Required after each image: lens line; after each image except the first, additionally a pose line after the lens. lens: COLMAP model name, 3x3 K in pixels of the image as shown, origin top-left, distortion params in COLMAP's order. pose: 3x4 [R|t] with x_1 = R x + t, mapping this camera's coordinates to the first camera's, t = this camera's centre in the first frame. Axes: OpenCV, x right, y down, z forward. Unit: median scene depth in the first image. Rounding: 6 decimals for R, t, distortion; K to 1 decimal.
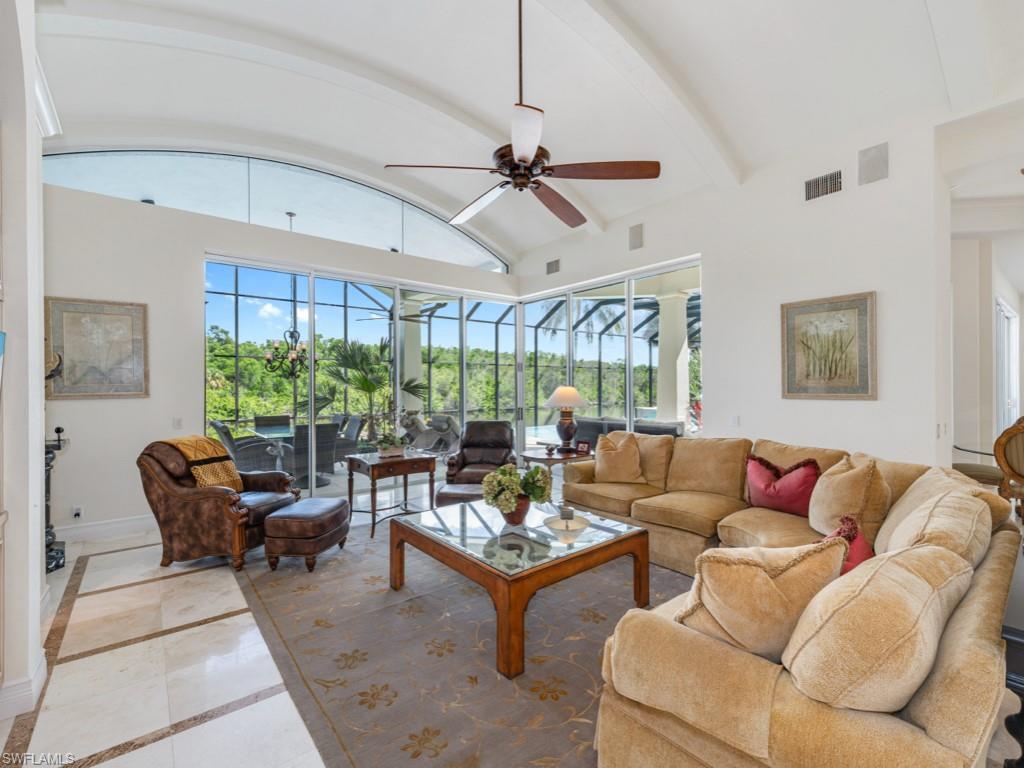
lens RADIAL K [[454.7, 0, 509.5], [0, 454.7, 386.0], [0, 0, 1]] dist [0.002449, -0.000205]
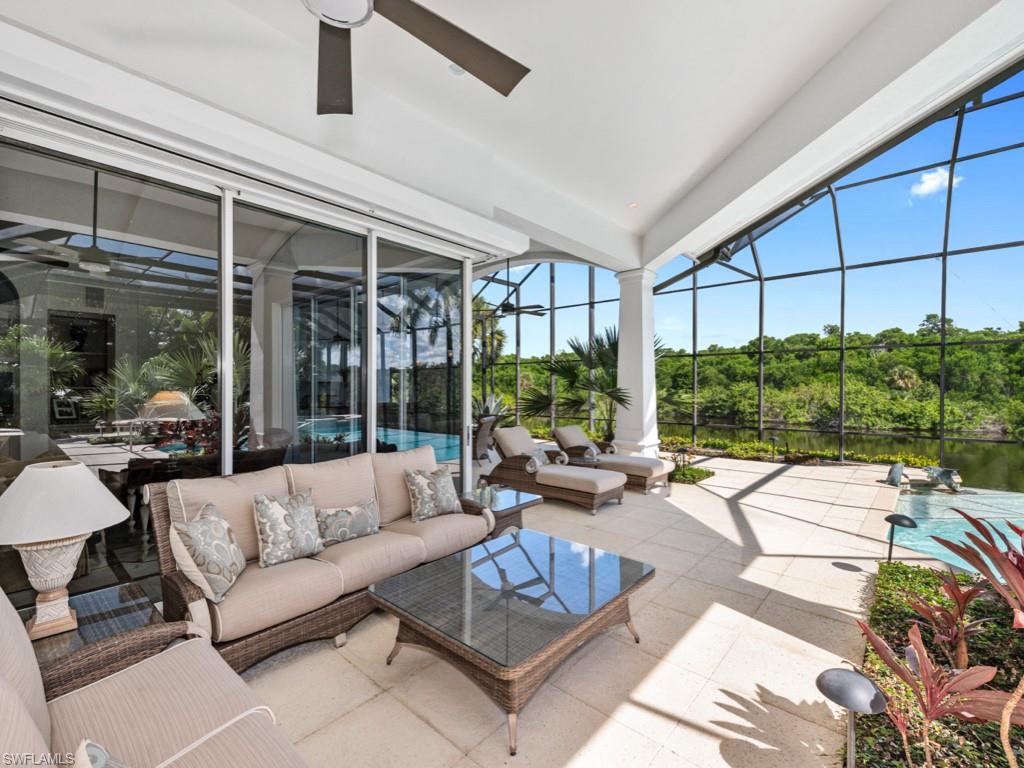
lens RADIAL K [[454.7, 0, 509.5], [0, 454.7, 386.0], [0, 0, 1]] dist [0.002449, -0.000205]
pose [[0.160853, 0.002492, -0.986975, 0.492504], [-0.002575, 0.999994, 0.002105, -0.002732], [0.986975, 0.002203, 0.160858, 0.727065]]
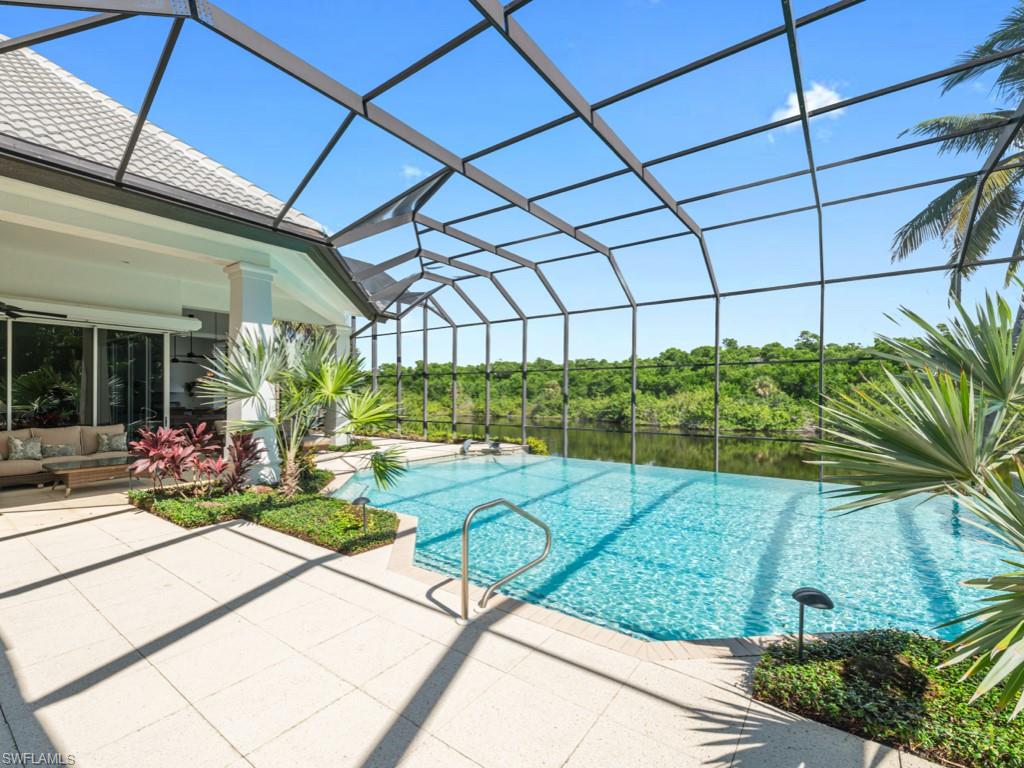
lens RADIAL K [[457.2, 0, 512.0], [0, 457.2, 394.8], [0, 0, 1]] dist [0.020865, -0.000089]
pose [[0.257308, 0.005139, -0.966316, 1.114271], [-0.001977, 0.999987, 0.004791, -0.012139], [0.966327, 0.000677, 0.257315, 1.193391]]
